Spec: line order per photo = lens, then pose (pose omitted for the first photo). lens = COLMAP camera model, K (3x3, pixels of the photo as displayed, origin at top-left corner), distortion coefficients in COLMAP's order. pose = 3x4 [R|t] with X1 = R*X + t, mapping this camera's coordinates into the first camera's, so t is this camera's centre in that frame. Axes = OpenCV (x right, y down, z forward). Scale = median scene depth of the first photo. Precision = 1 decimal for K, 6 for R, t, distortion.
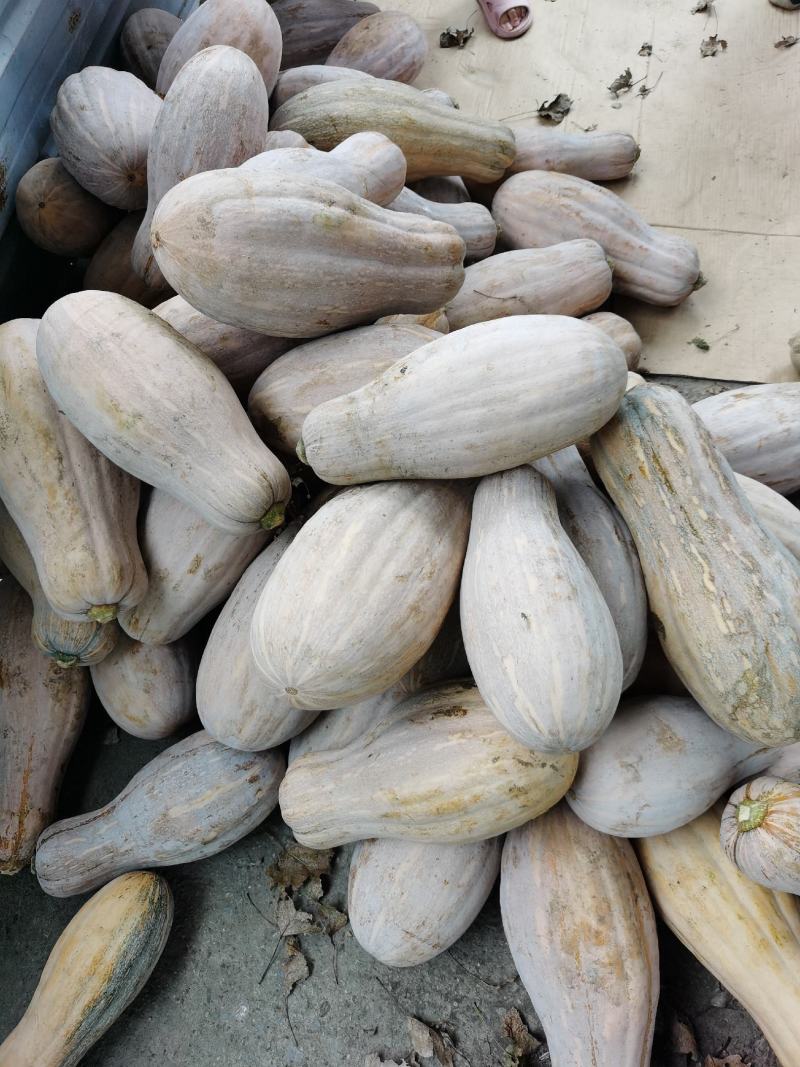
lens RADIAL K [[844.8, 0, 402.9], [0, 844.8, 538.7], [0, 0, 1]] dist [-0.016893, -0.002896]
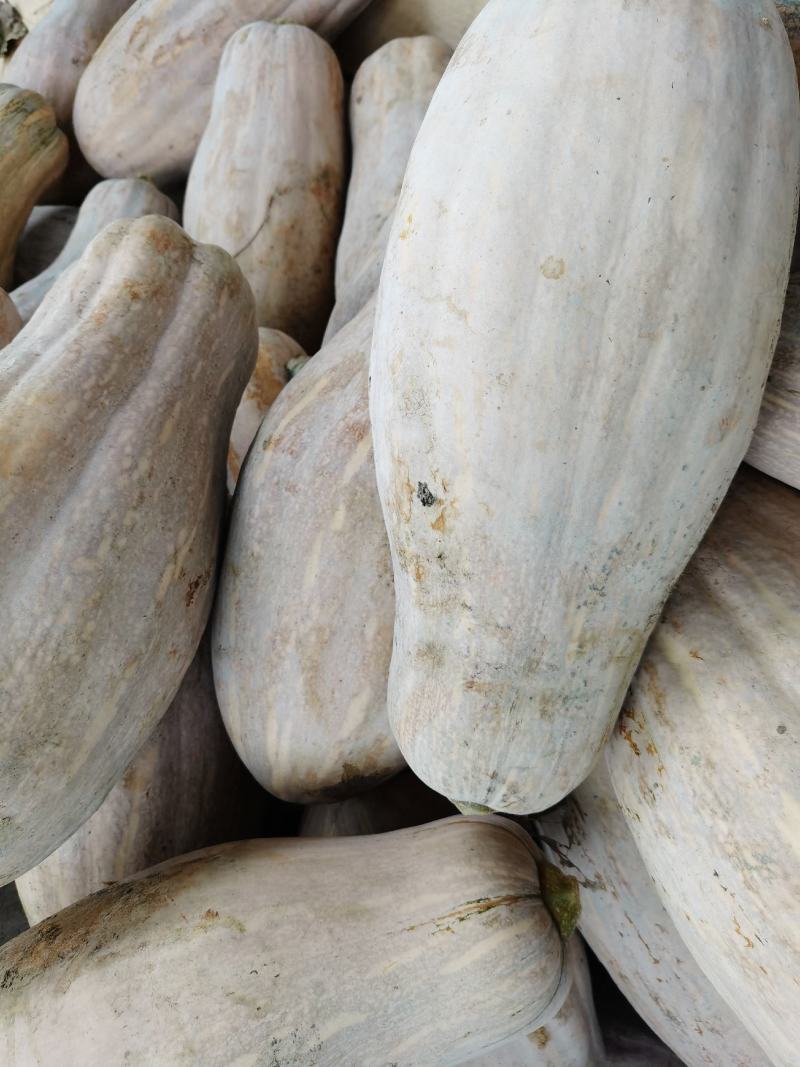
lens RADIAL K [[844.8, 0, 393.1], [0, 844.8, 535.1], [0, 0, 1]] dist [-0.016893, -0.002896]
pose [[0.436333, -0.898088, -0.055241, -0.000382], [0.899370, 0.433444, 0.057098, -0.196332], [-0.027335, -0.074596, 0.996839, 0.556531]]
